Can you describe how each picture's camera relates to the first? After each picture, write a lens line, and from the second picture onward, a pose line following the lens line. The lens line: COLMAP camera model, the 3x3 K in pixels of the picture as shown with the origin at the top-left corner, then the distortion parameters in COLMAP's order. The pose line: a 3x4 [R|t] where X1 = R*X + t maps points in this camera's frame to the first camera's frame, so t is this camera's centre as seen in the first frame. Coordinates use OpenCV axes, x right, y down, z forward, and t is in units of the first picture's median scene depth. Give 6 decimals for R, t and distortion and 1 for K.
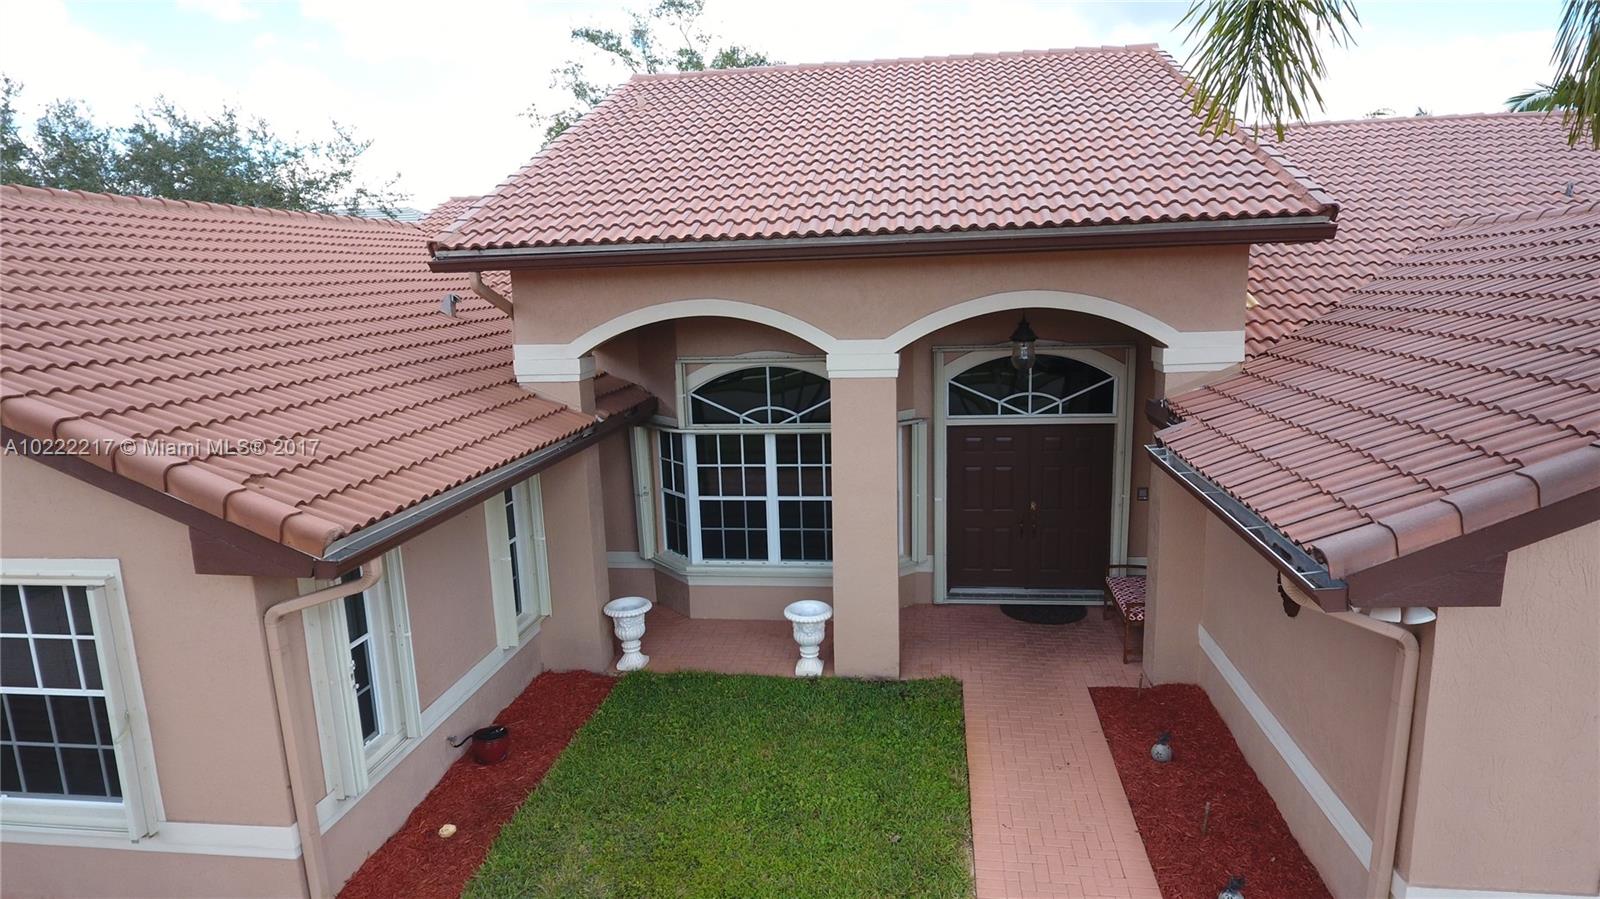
lens RADIAL K [[933.0, 0, 802.2], [0, 933.0, 459.0], [0, 0, 1]] dist [-0.002504, -0.000037]
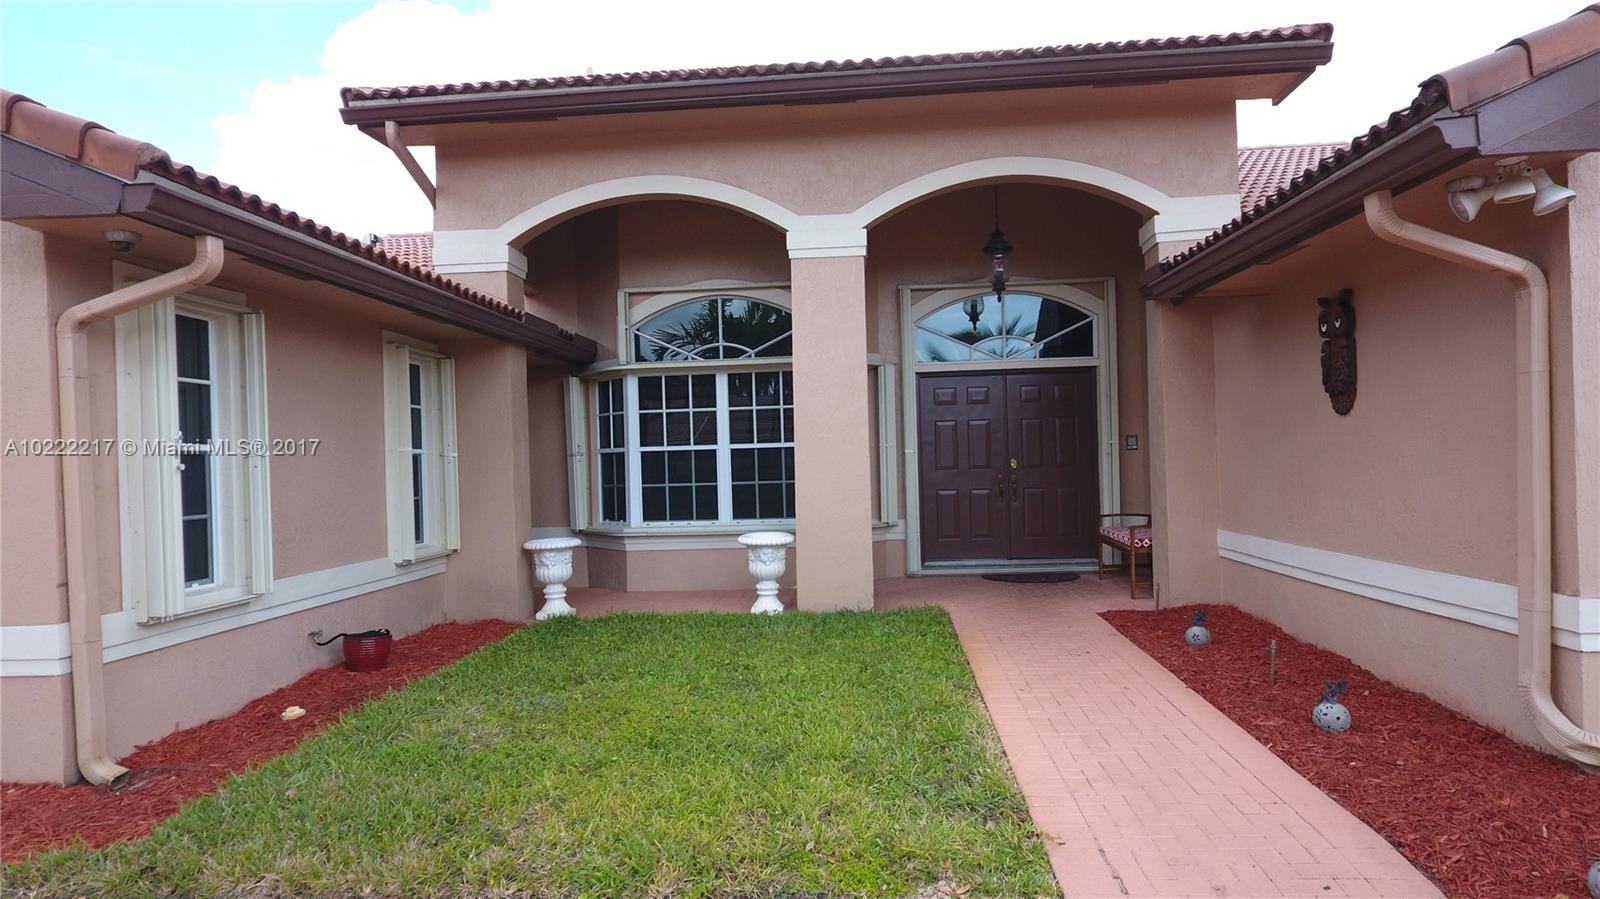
lens RADIAL K [[933.0, 0, 802.2], [0, 933.0, 459.0], [0, 0, 1]] dist [-0.002504, -0.000037]
pose [[0.998320, 0.001280, 0.057928, -0.009090], [0.009981, 0.981015, -0.193677, 0.228942], [-0.057076, 0.193930, 0.979354, 0.131324]]
